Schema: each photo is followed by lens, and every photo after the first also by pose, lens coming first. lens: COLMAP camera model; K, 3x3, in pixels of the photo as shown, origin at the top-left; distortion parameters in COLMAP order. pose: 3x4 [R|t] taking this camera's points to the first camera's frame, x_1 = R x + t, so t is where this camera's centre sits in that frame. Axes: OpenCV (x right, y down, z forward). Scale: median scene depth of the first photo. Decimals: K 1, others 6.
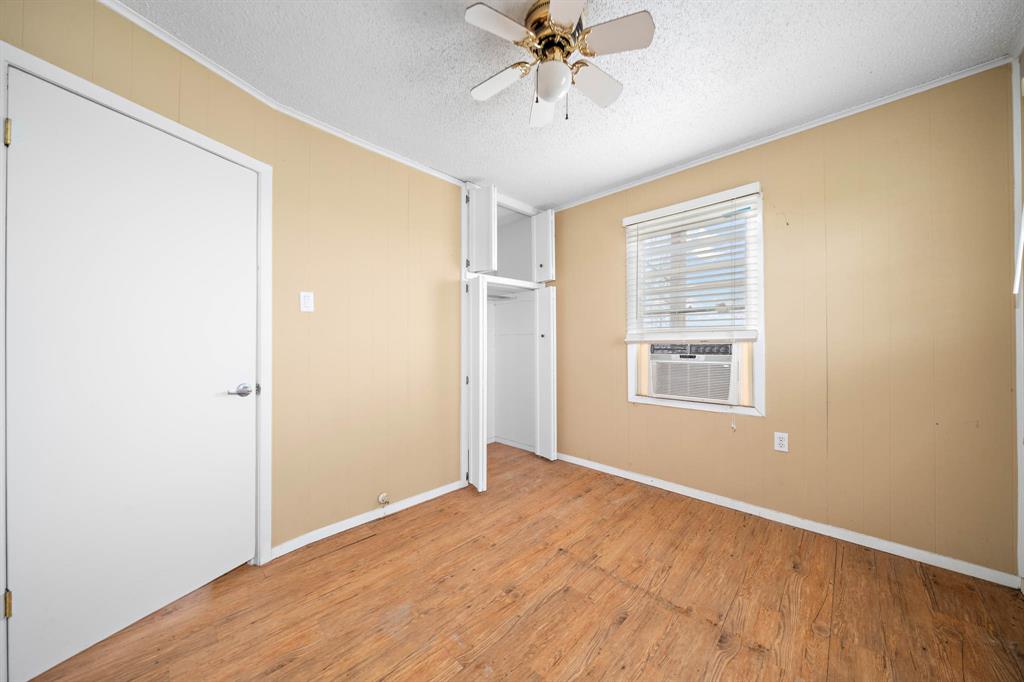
lens RADIAL K [[347.2, 0, 512.4], [0, 347.2, 340.1], [0, 0, 1]] dist [-0.007379, 0.000017]
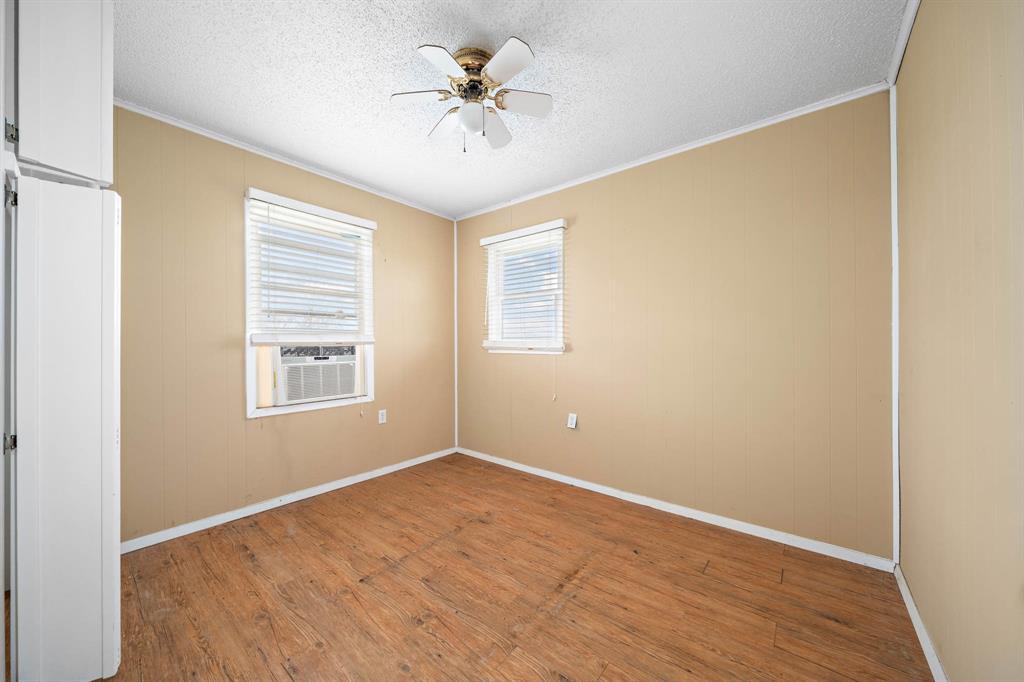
lens RADIAL K [[347.3, 0, 512.3], [0, 347.3, 341.6], [0, 0, 1]] dist [-0.001151, -0.000100]
pose [[-0.070457, 0.013660, 0.997421, -0.611360], [-0.006358, 0.999880, -0.014143, 0.009971], [-0.997495, -0.007338, -0.070362, 0.546844]]
